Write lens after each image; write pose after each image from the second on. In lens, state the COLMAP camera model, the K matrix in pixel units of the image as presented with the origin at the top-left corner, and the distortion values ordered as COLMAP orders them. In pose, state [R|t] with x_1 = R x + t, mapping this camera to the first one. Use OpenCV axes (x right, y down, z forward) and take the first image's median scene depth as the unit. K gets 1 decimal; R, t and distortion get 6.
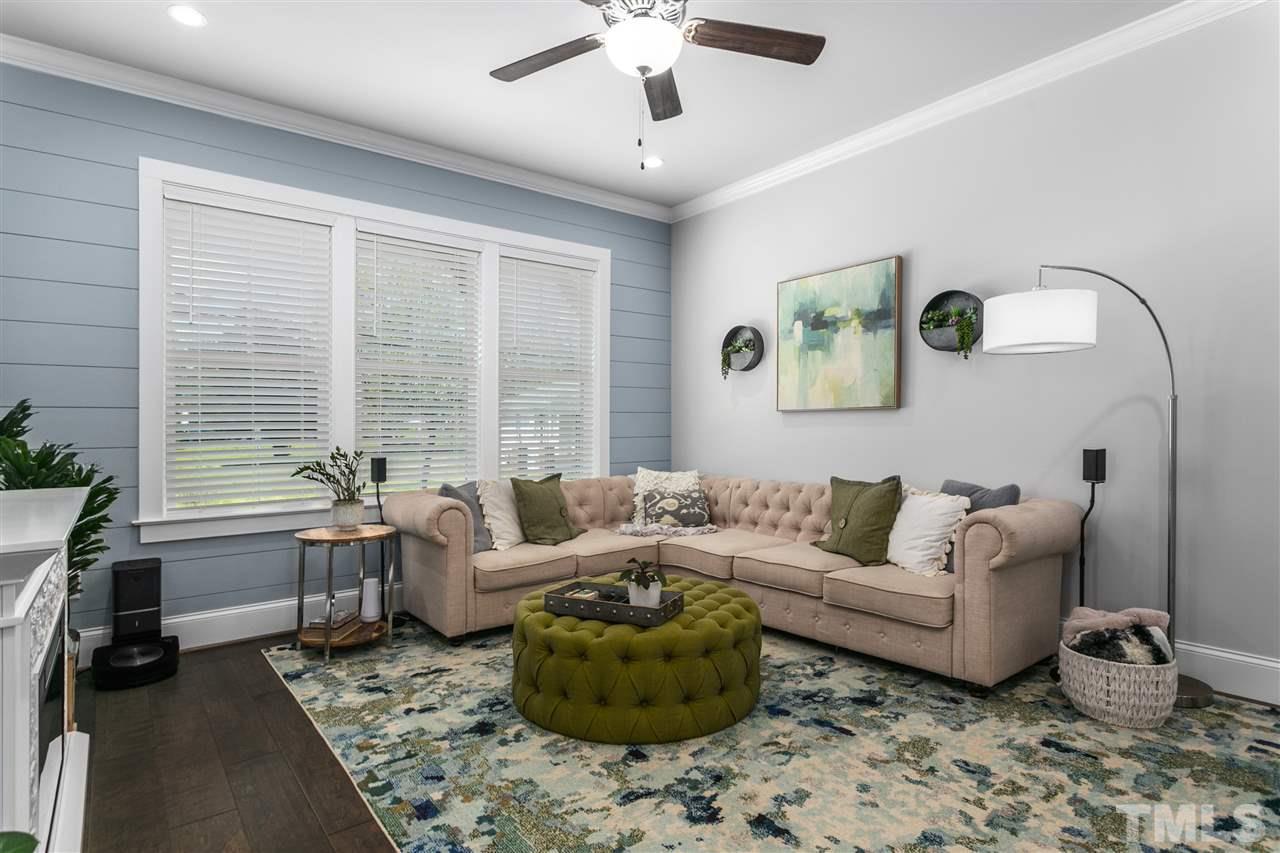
lens RADIAL K [[667.8, 0, 630.5], [0, 667.8, 432.5], [0, 0, 1]] dist [-0.005064, 0.001209]
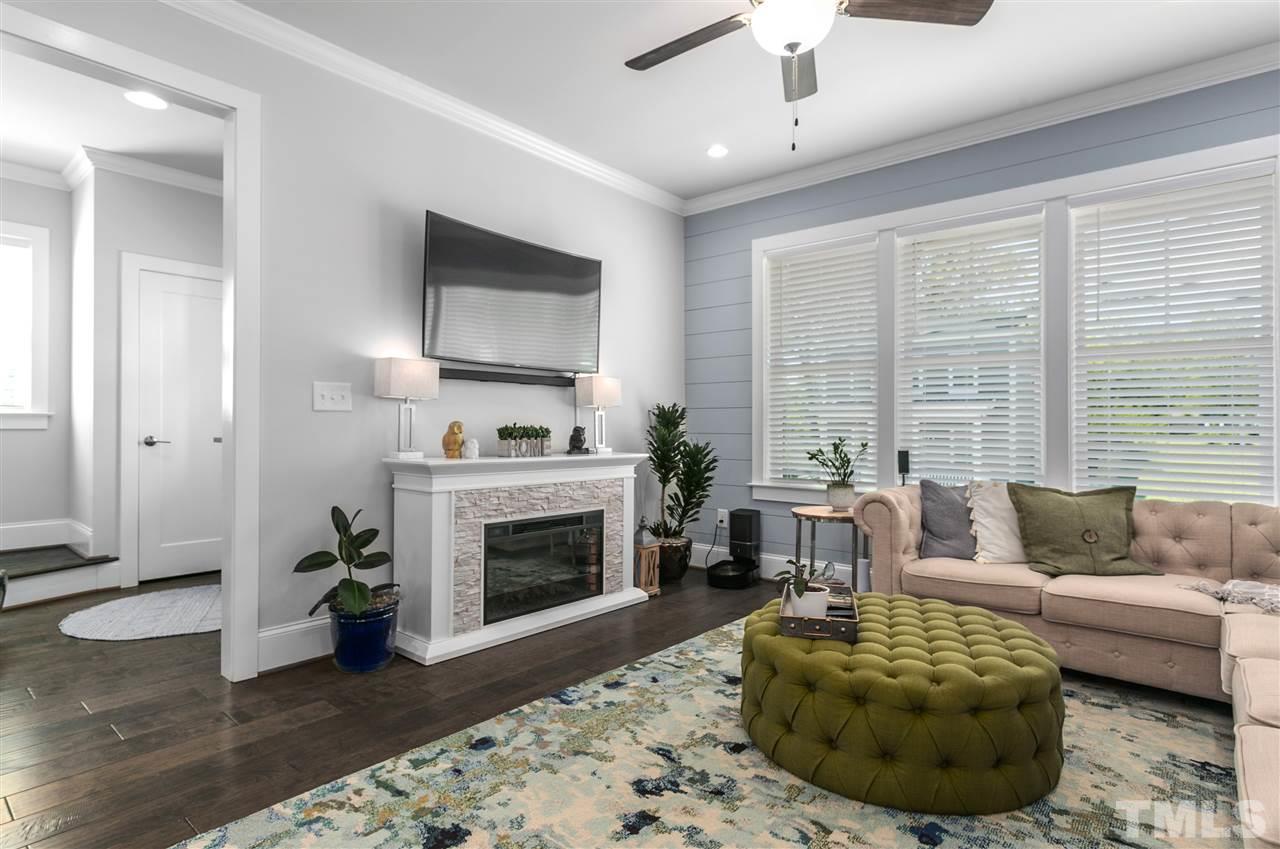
lens RADIAL K [[667.8, 0, 630.6], [0, 667.8, 415.5], [0, 0, 1]] dist [-0.005064, 0.001209]
pose [[0.188636, -0.004059, -0.982039, 0.948625], [-0.010397, 0.999927, -0.006130, -0.010652], [0.981992, 0.011366, 0.188580, 0.631241]]
